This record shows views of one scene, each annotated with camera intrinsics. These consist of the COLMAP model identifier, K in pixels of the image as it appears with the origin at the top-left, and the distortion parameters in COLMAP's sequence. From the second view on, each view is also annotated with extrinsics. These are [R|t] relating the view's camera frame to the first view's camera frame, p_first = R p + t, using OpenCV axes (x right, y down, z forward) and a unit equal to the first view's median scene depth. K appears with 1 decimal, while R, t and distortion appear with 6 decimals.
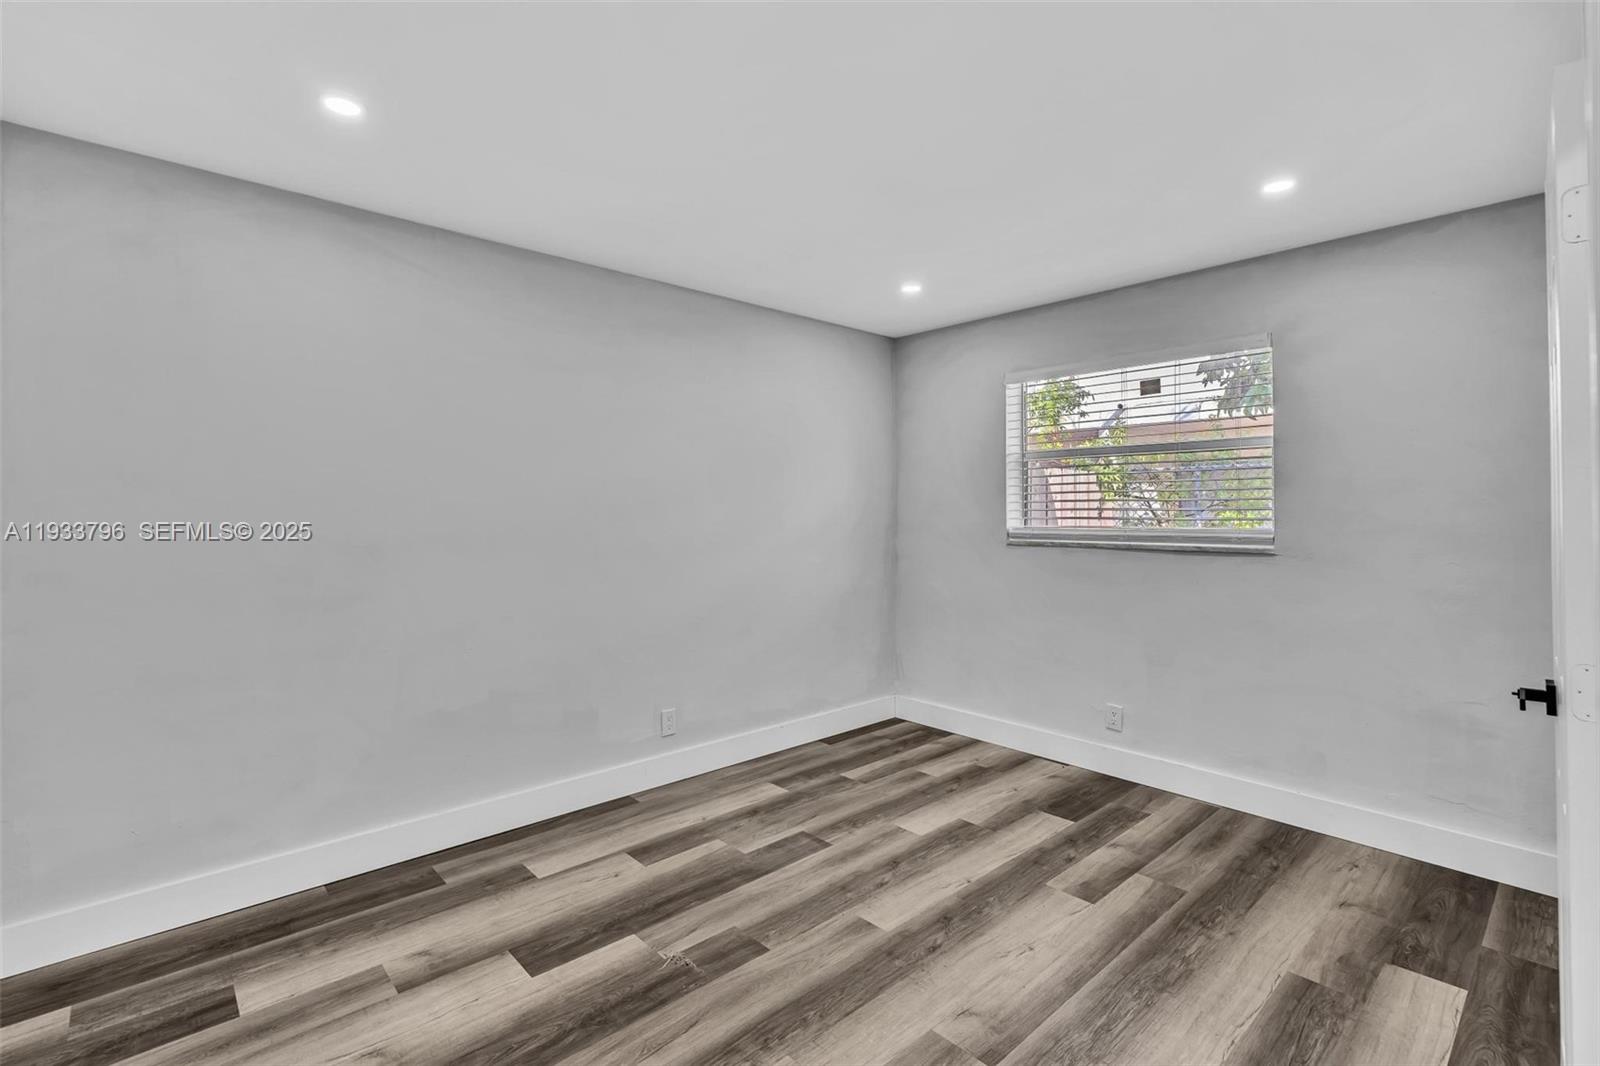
lens RADIAL K [[741.2, 0, 790.2], [0, 741.2, 503.4], [0, 0, 1]] dist [0.000754, 0.001144]
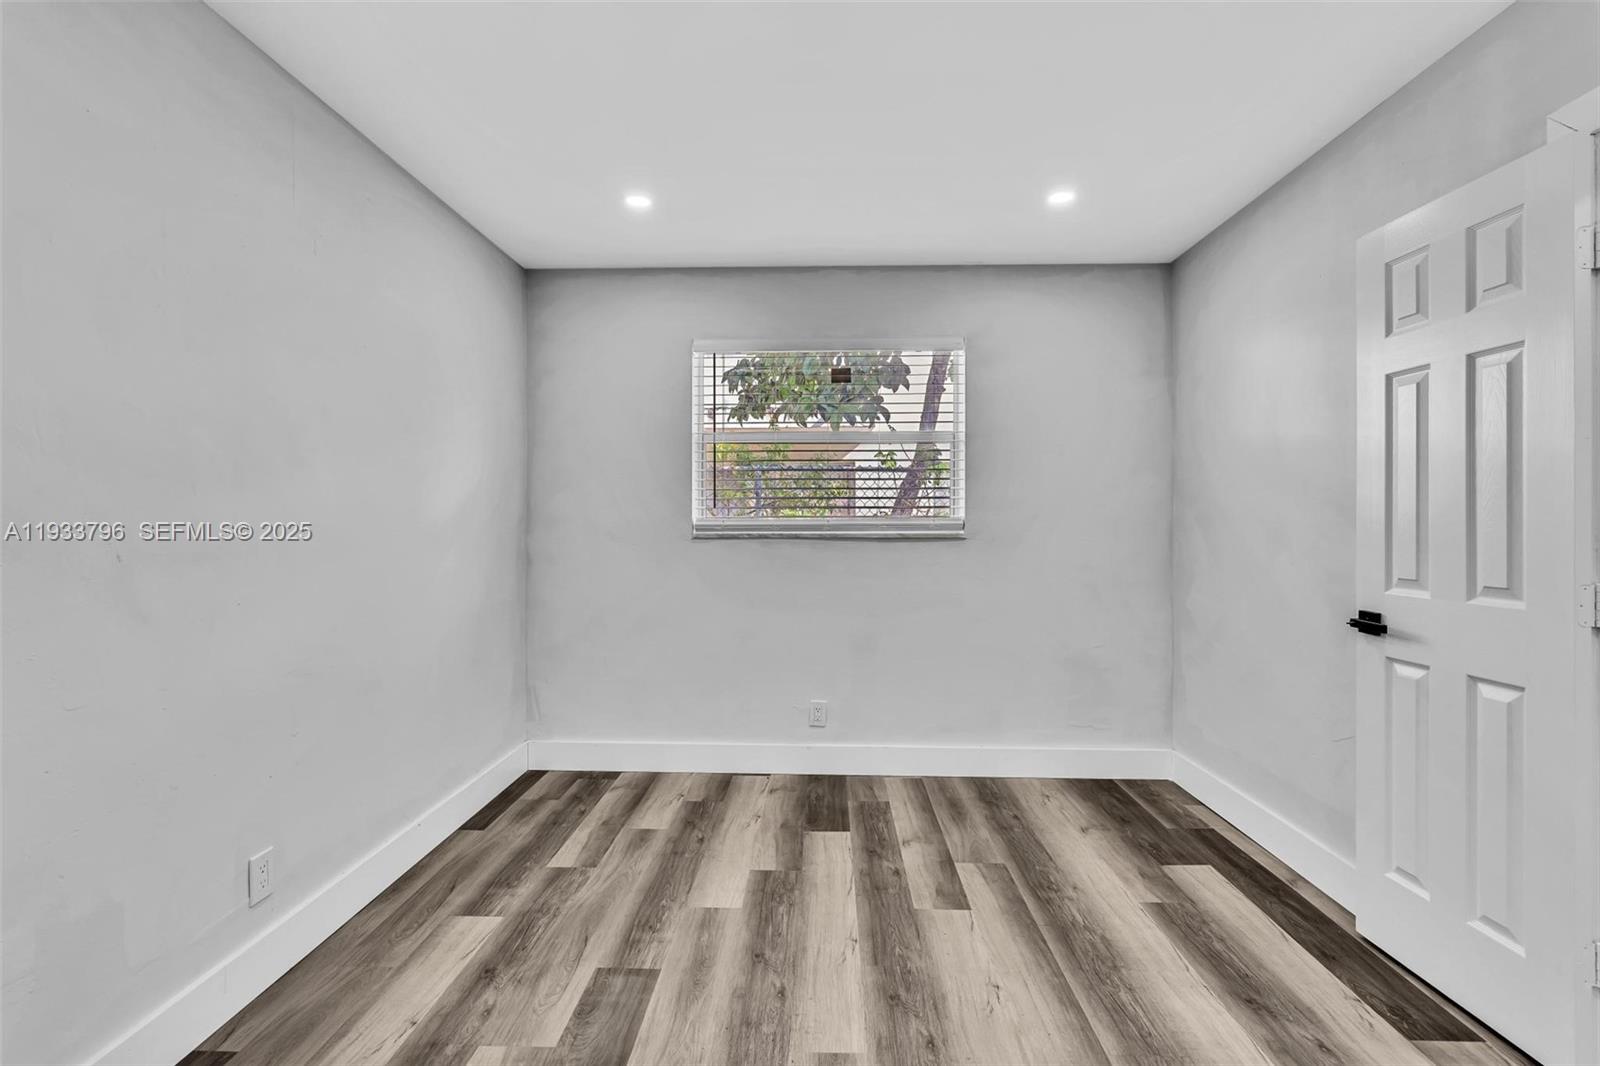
lens RADIAL K [[746.2, 0, 799.9], [0, 746.2, 527.5], [0, 0, 1]] dist [-0.003753, 0.000802]
pose [[0.689726, -0.004253, 0.724058, -0.363560], [-0.009214, 0.999850, 0.014650, 0.042501], [-0.724011, -0.016776, 0.689584, 0.454430]]
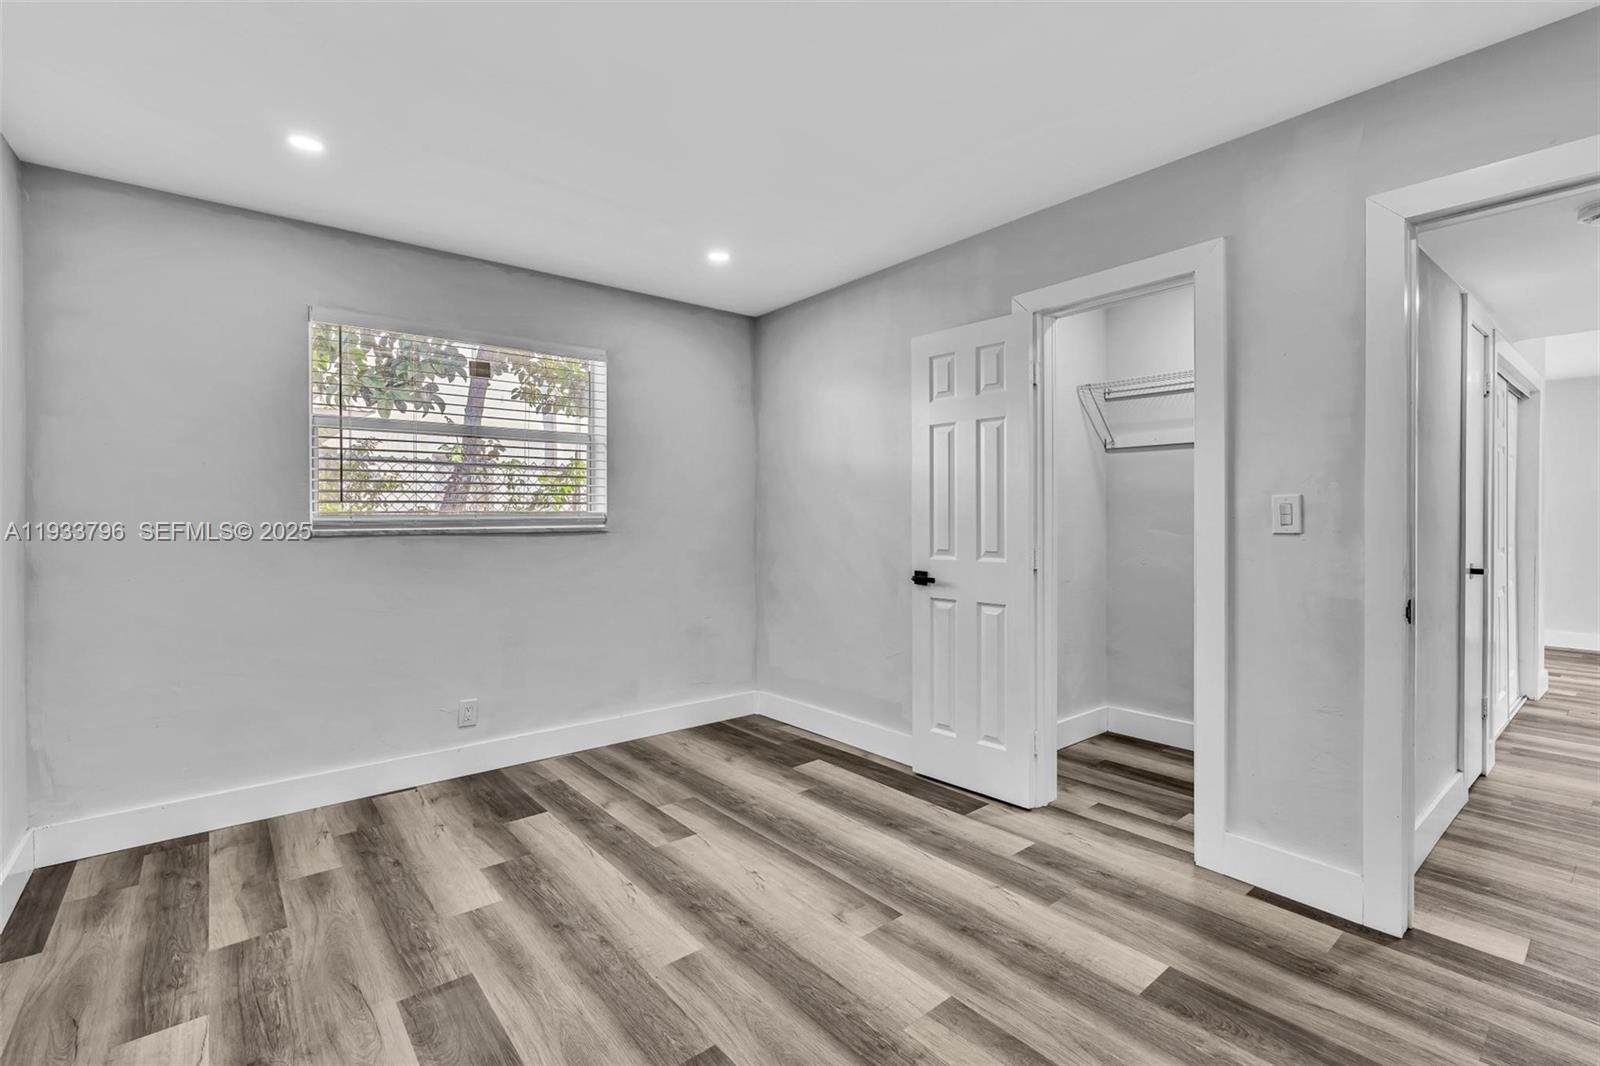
lens RADIAL K [[723.7, 0, 804.3], [0, 723.7, 527.6], [0, 0, 1]] dist [-0.008092, 0.004037]
pose [[0.028402, -0.015095, 0.999483, -0.602842], [-0.007498, 0.999855, 0.015314, 0.045815], [-0.999568, -0.007929, 0.028285, 0.707770]]
